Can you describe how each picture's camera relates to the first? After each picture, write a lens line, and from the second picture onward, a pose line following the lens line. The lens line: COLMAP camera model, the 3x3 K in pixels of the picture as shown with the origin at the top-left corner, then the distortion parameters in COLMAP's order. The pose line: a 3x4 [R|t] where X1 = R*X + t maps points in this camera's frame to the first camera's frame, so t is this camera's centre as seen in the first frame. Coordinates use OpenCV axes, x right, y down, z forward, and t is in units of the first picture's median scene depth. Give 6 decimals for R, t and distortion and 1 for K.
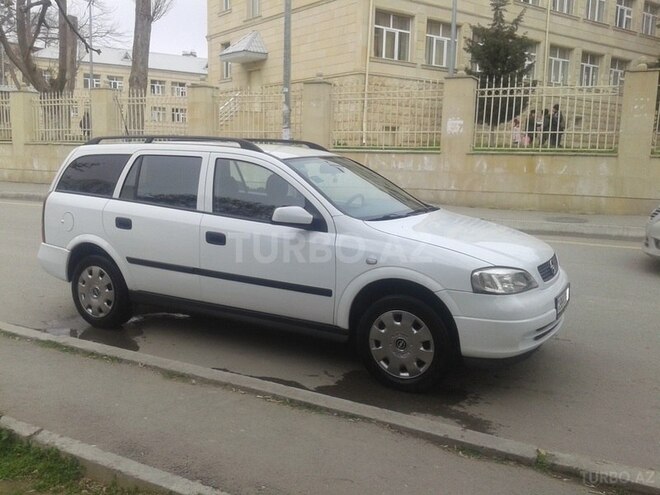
lens RADIAL K [[622.2, 0, 324.3], [0, 622.2, 249.5], [0, 0, 1]] dist [0.008508, 0.000000]
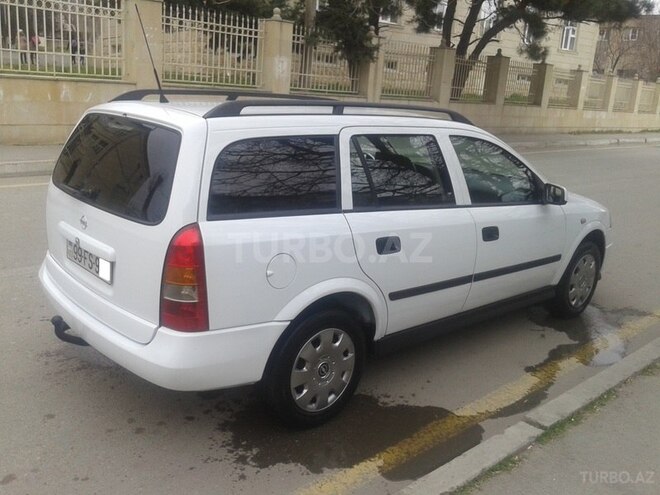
lens RADIAL K [[622.2, 0, 332.4], [0, 622.2, 240.7], [0, 0, 1]] dist [0.008508, 0.000000]
pose [[0.334170, -0.226348, 0.914930, -0.696159], [0.094028, 0.973898, 0.206593, -0.138753], [-0.937811, 0.016992, 0.346730, 0.609947]]
